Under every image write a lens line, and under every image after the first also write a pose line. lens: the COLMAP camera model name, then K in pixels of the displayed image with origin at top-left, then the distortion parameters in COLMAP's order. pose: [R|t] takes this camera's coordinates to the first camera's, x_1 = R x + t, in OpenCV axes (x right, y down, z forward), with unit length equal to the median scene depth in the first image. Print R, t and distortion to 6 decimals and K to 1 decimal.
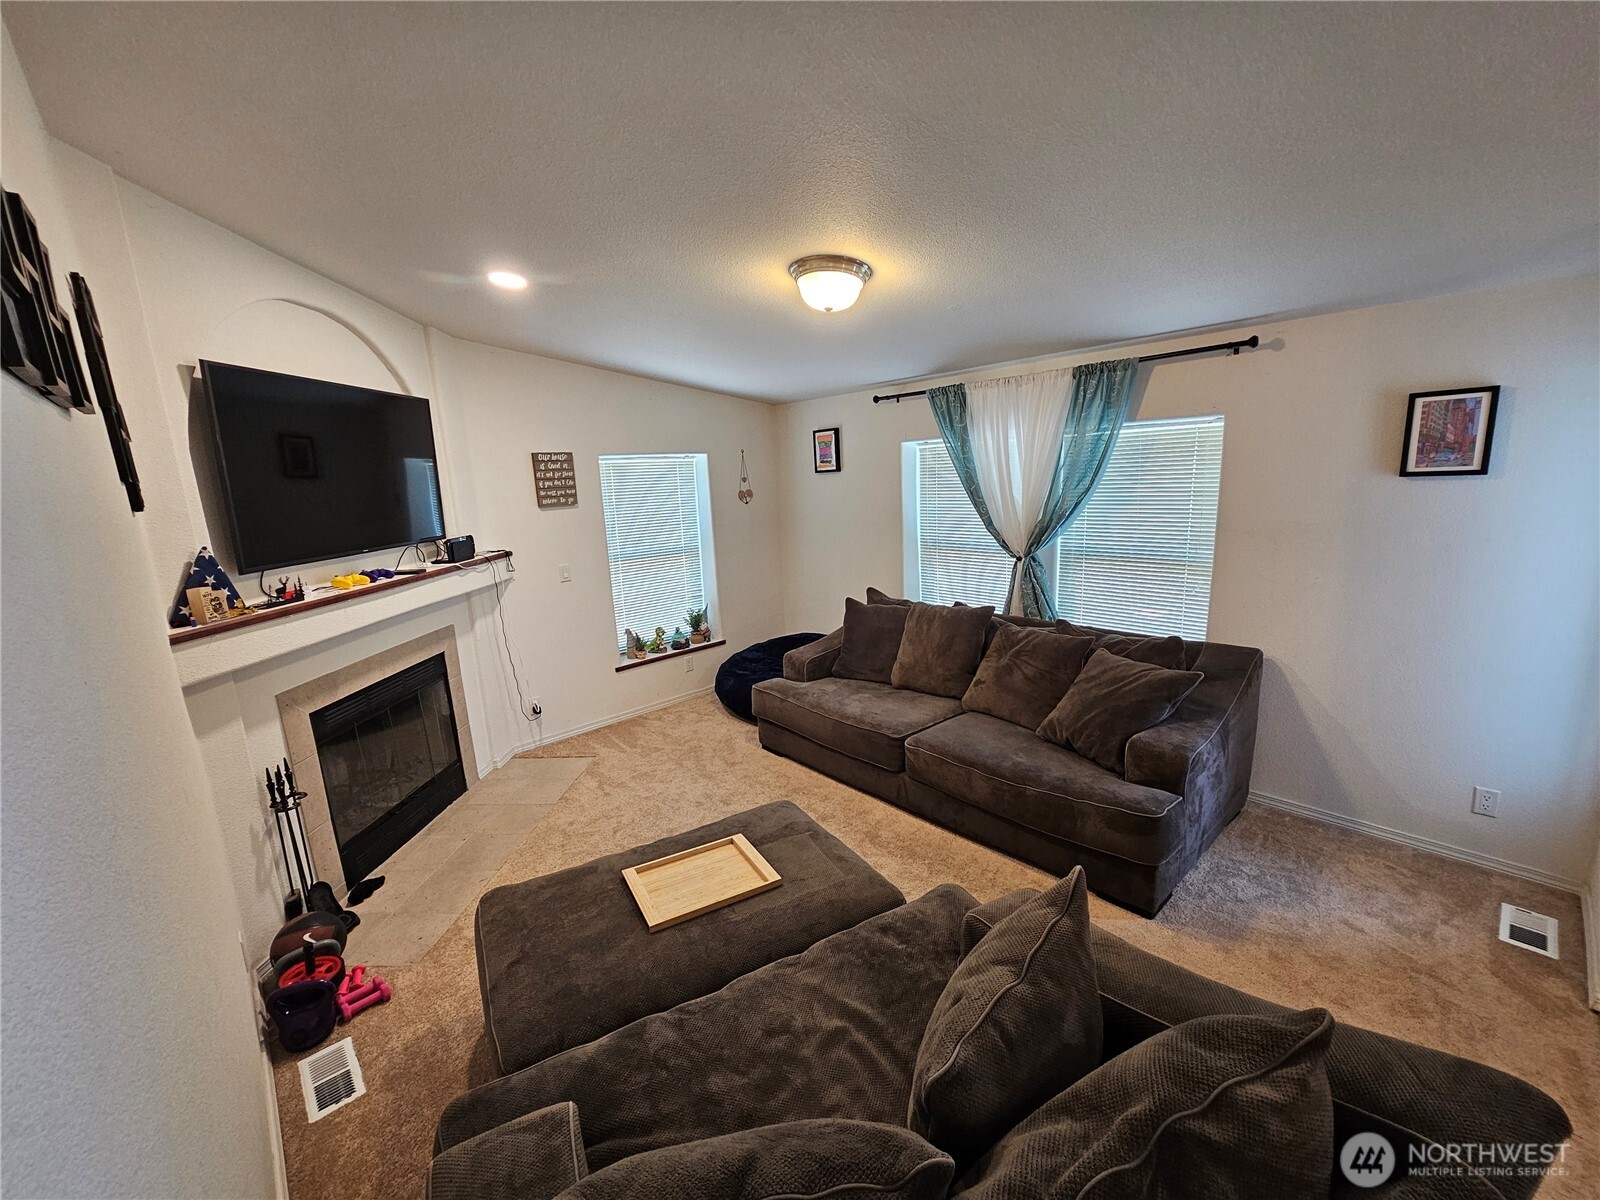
lens RADIAL K [[652.1, 0, 804.3], [0, 652.1, 605.9], [0, 0, 1]] dist [0.007577, -0.000295]
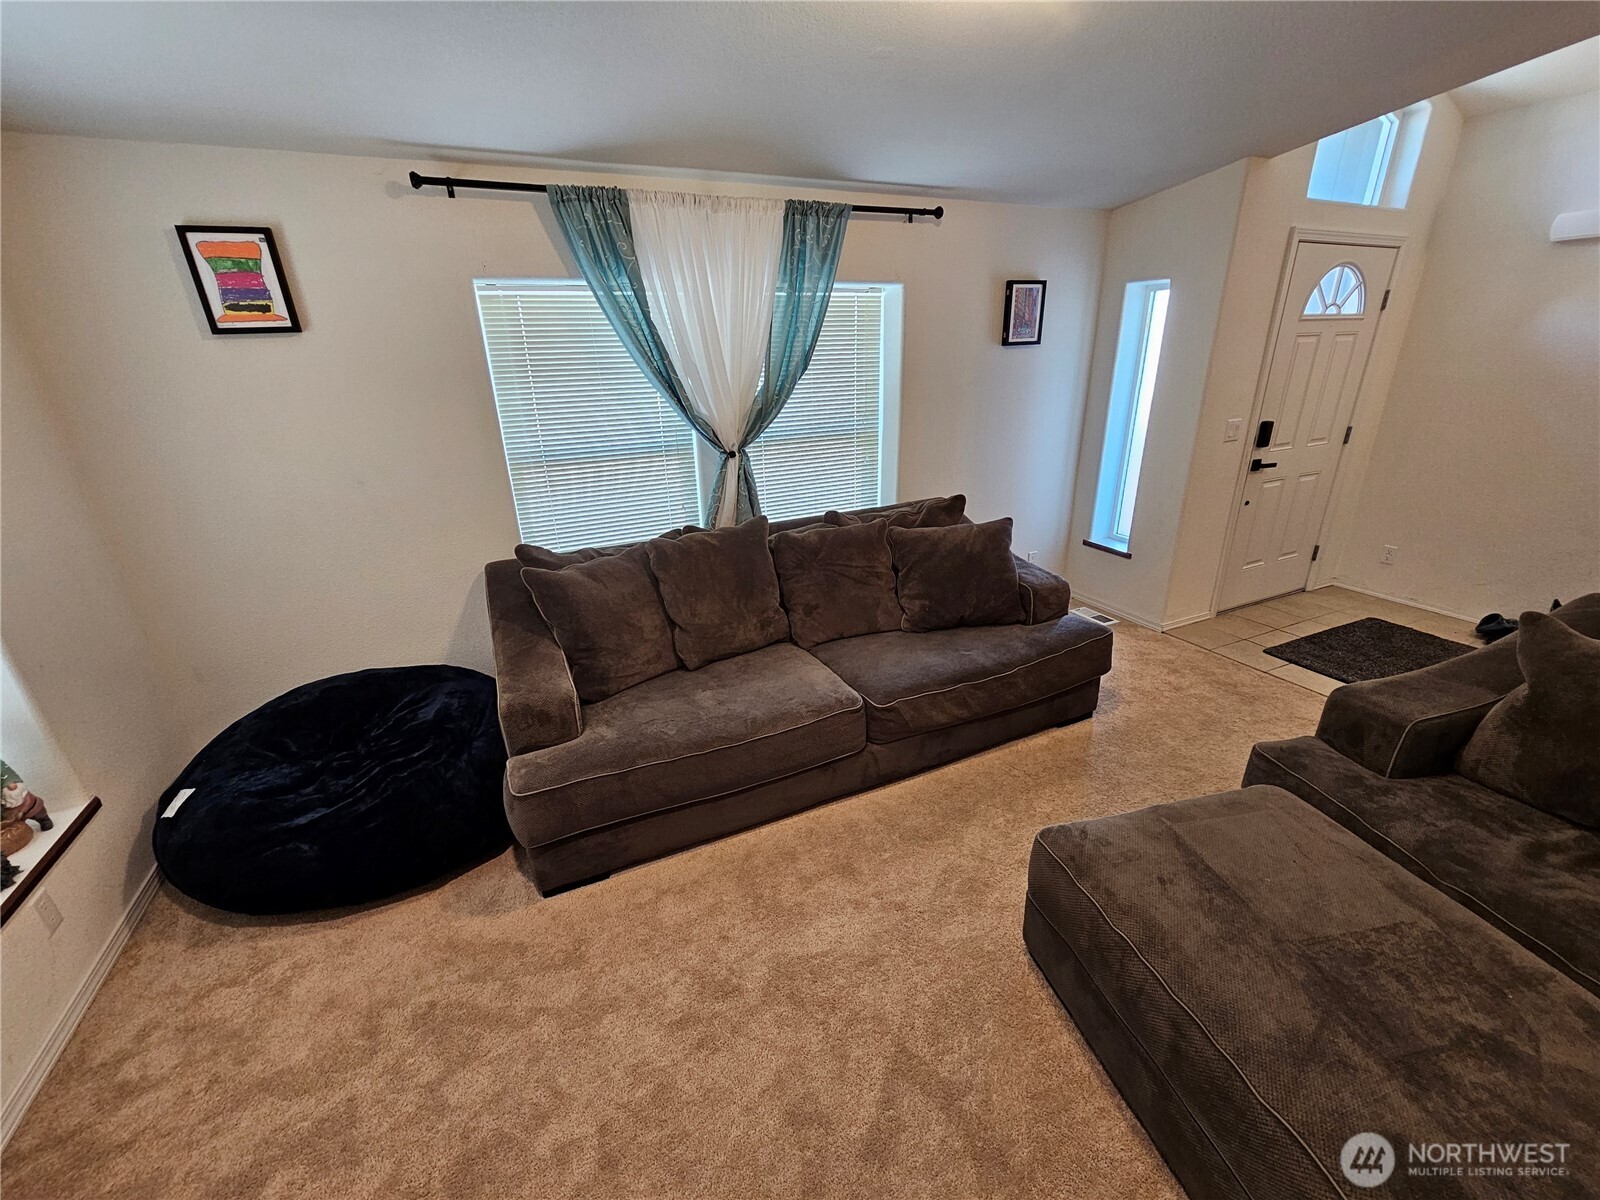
lens RADIAL K [[652.1, 0, 804.3], [0, 652.1, 605.9], [0, 0, 1]] dist [0.007577, -0.000295]
pose [[0.304368, -0.317383, 0.898125, -0.405562], [0.205850, 0.942496, 0.263302, -0.088446], [-0.930046, 0.104738, 0.352199, 0.652229]]
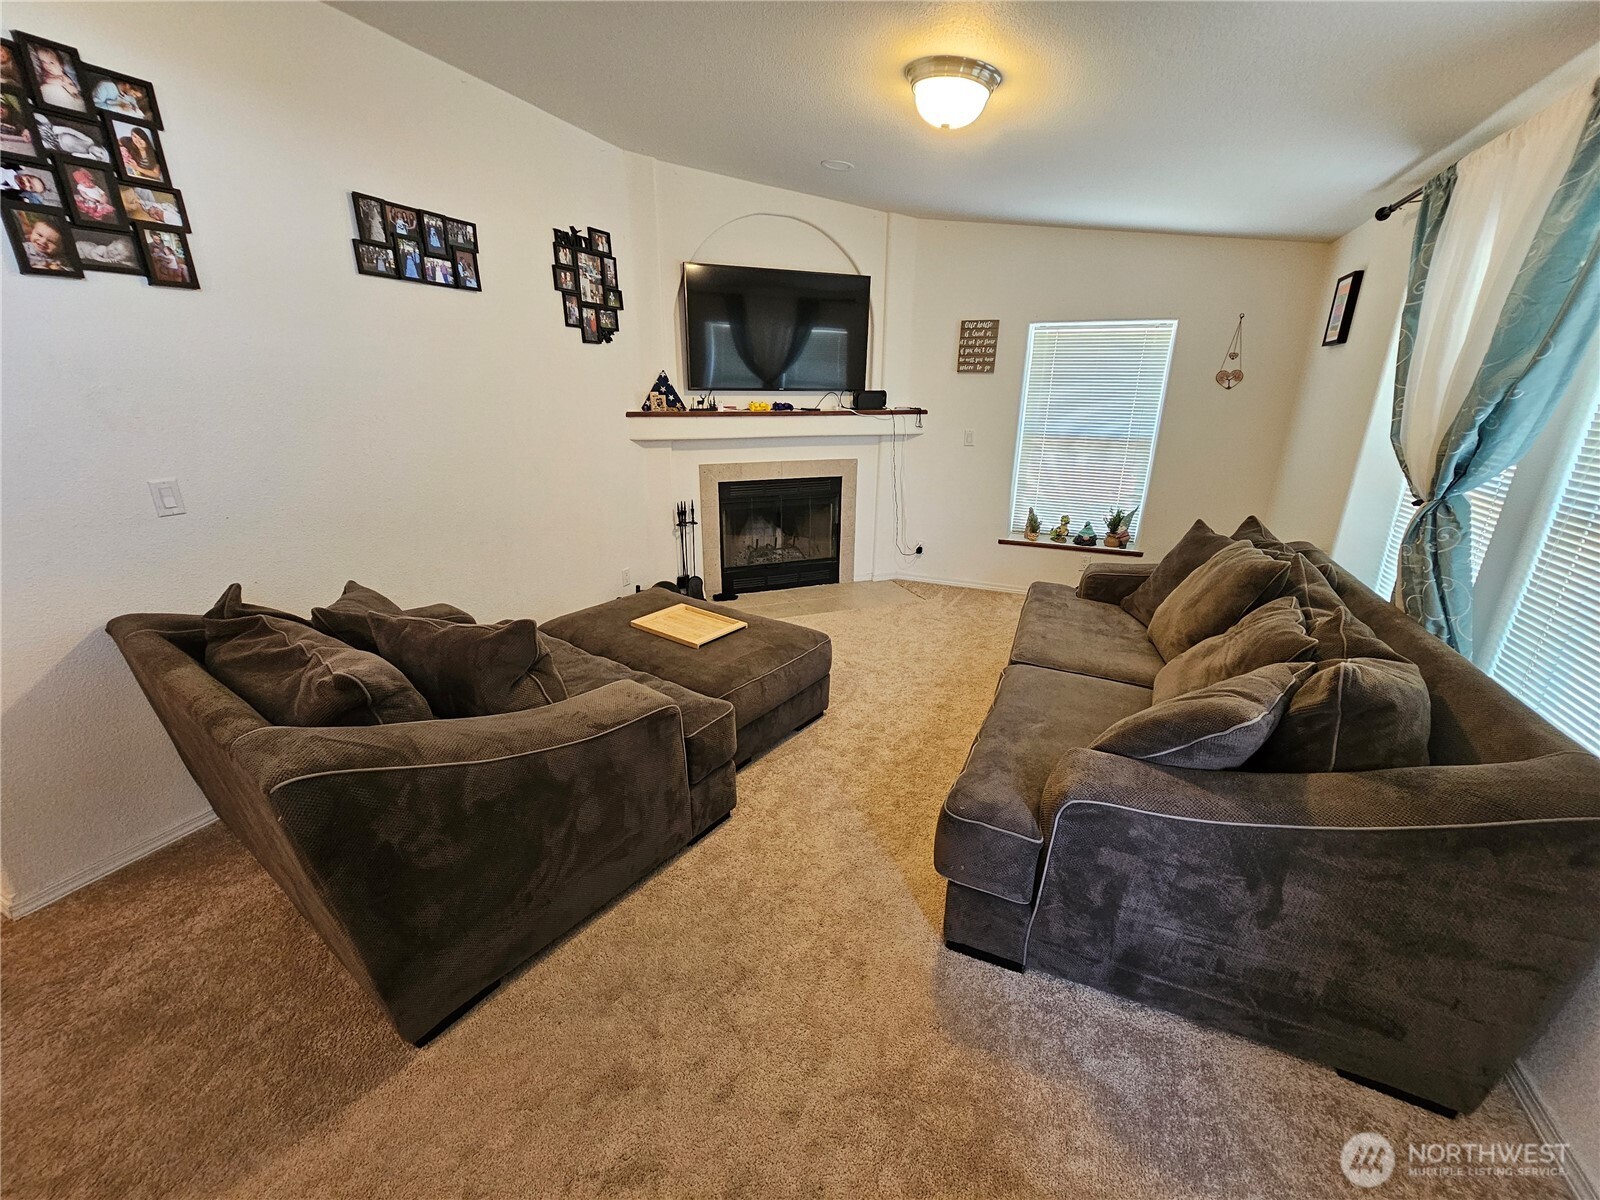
lens RADIAL K [[649.6, 0, 800.0], [0, 649.6, 600.0], [0, 0, 1]] dist [-0.002097, -0.000190]
pose [[0.409625, 0.337325, -0.847596, 0.582594], [-0.211333, 0.938937, 0.271544, -0.033419], [0.887438, 0.067894, 0.455900, 0.302188]]
